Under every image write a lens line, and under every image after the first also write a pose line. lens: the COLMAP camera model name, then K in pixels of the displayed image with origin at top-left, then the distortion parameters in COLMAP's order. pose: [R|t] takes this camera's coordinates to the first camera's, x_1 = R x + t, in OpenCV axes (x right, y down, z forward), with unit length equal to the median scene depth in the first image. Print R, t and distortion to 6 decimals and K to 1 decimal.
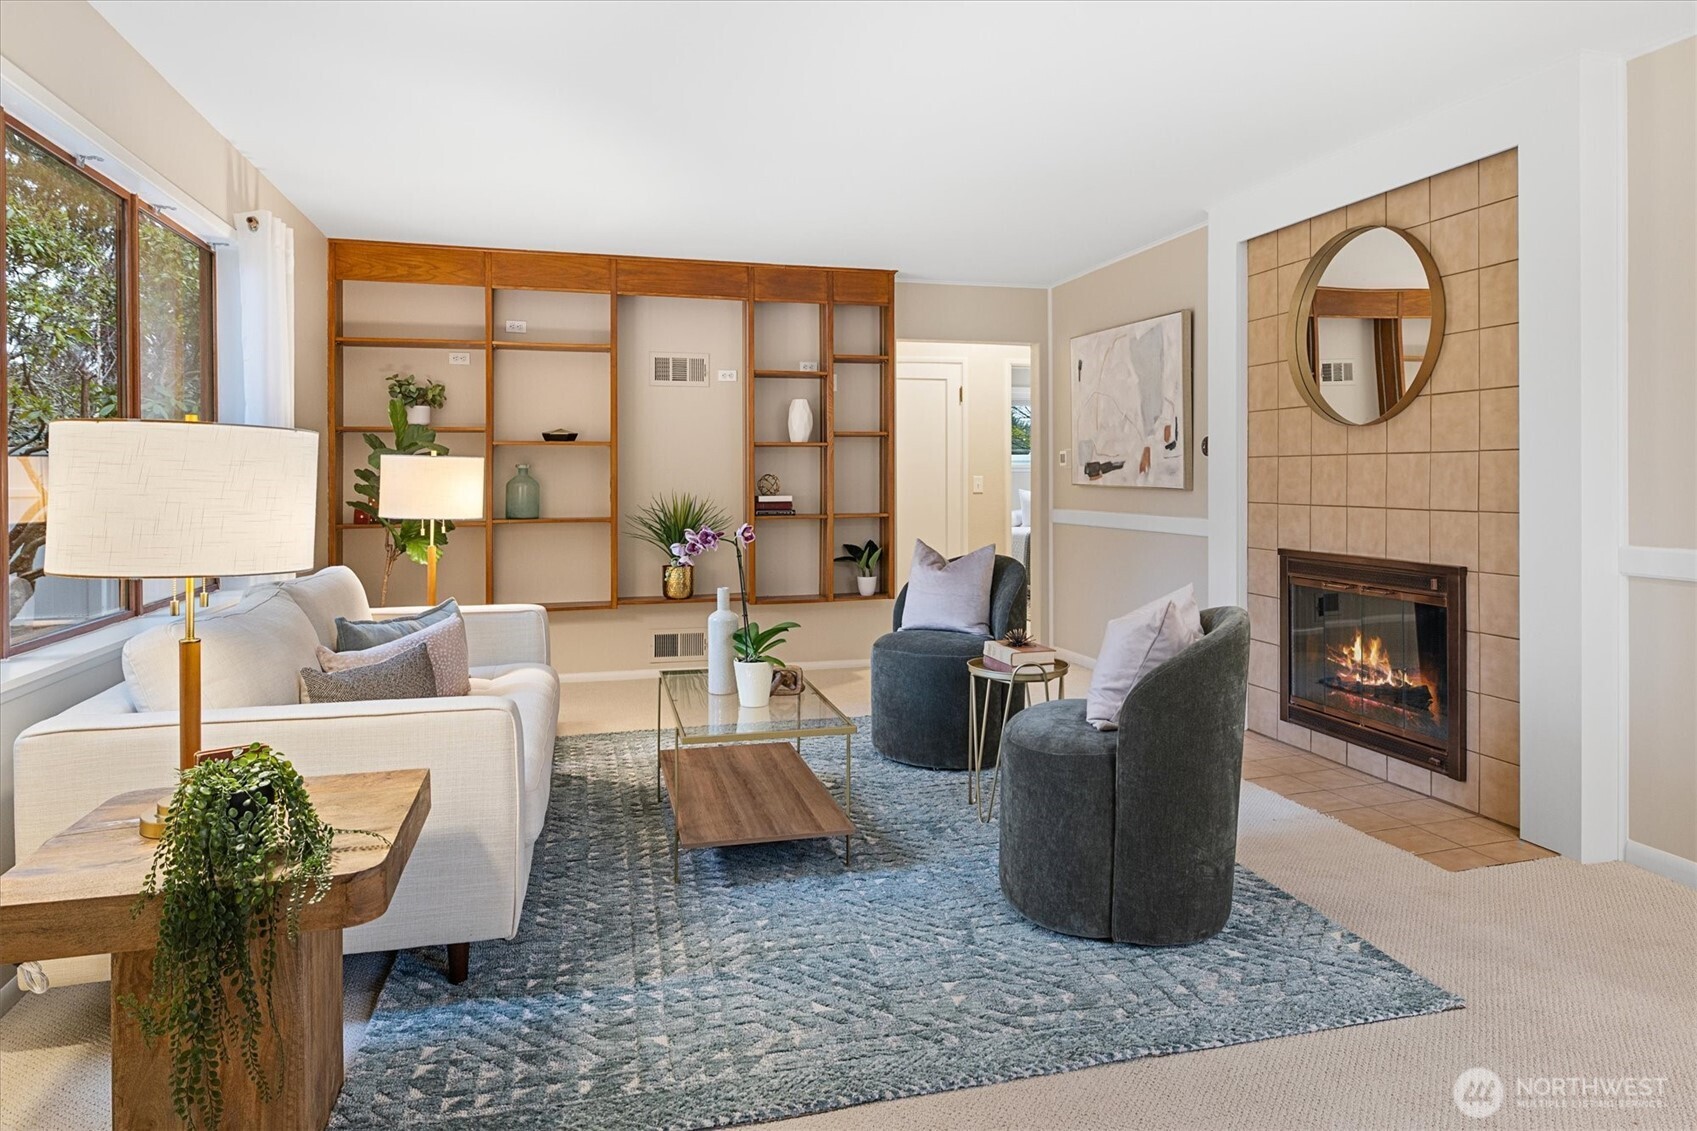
lens RADIAL K [[1029.8, 0, 849.6], [0, 1029.8, 571.3], [0, 0, 1]] dist [-0.000397, -0.001387]
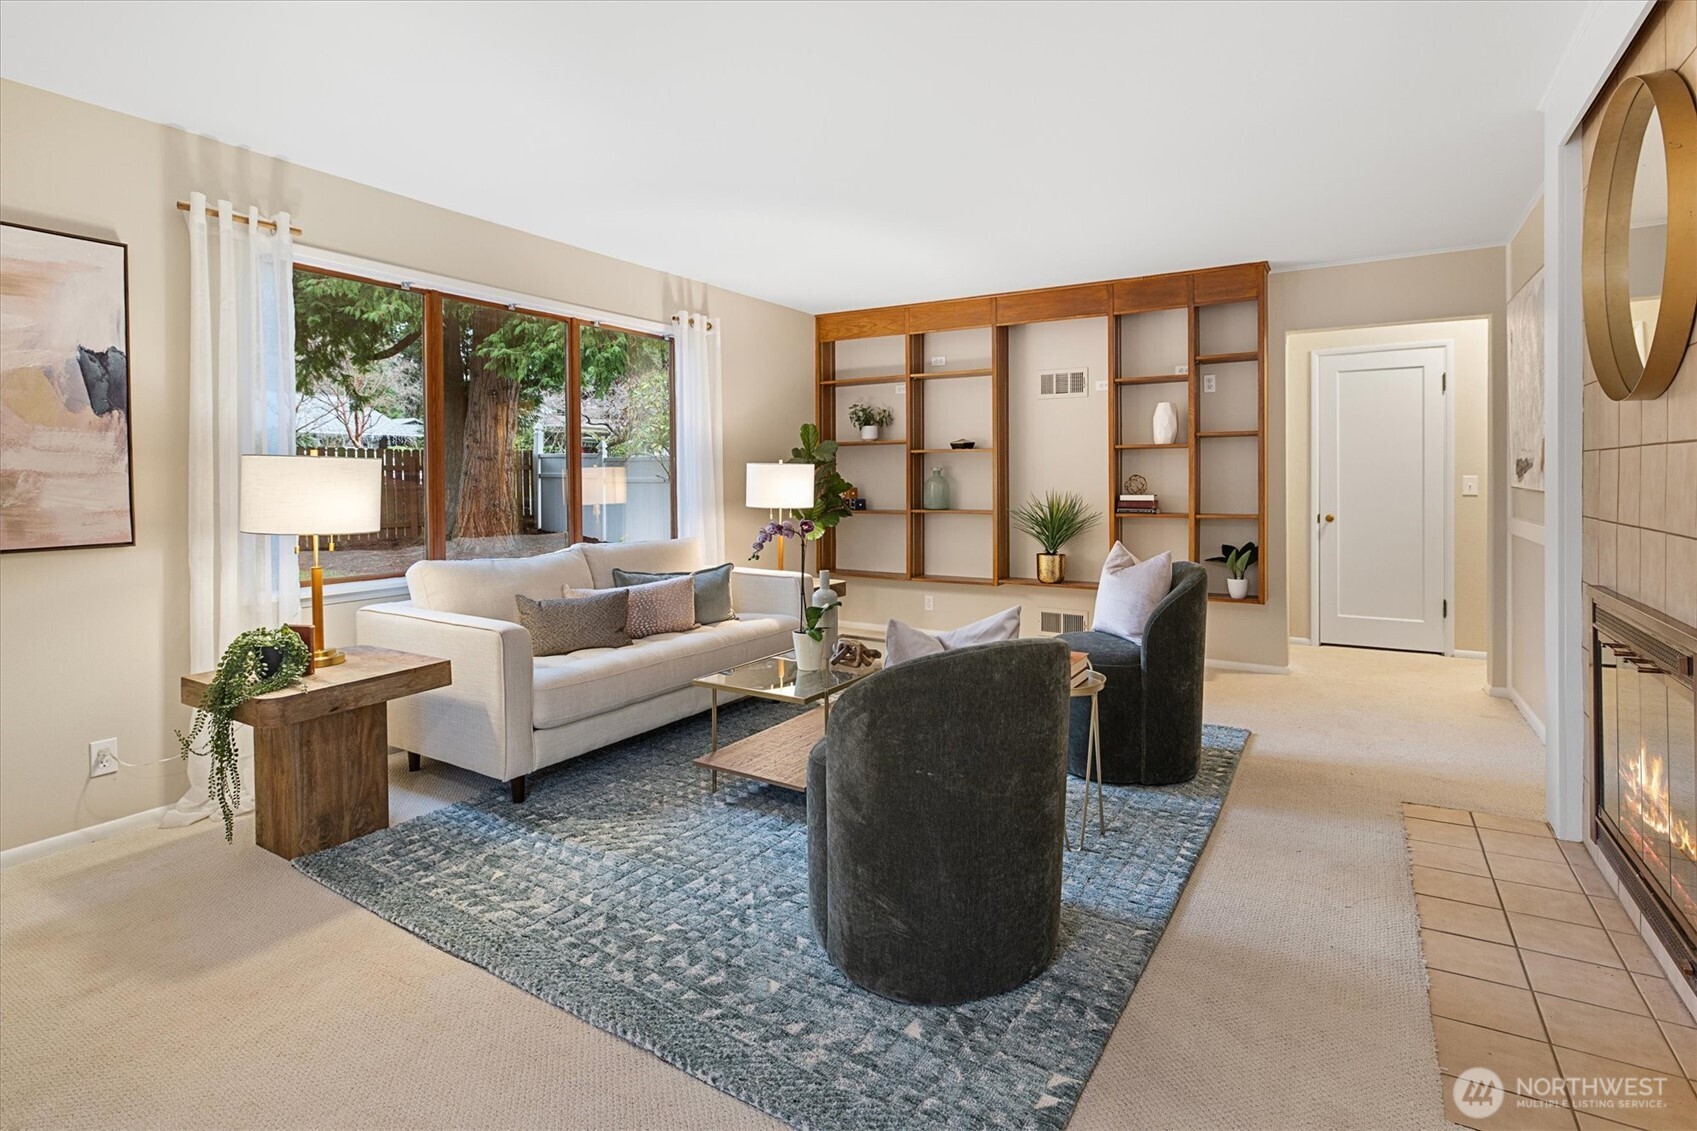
lens RADIAL K [[820.8, 0, 851.0], [0, 820.8, 561.0], [0, 0, 1]] dist [-0.001760, 0.000181]
pose [[0.689131, 0.075908, -0.720650, 0.354311], [-0.063293, 0.997003, 0.044493, -0.025058], [0.721868, 0.014950, 0.691870, 0.204661]]
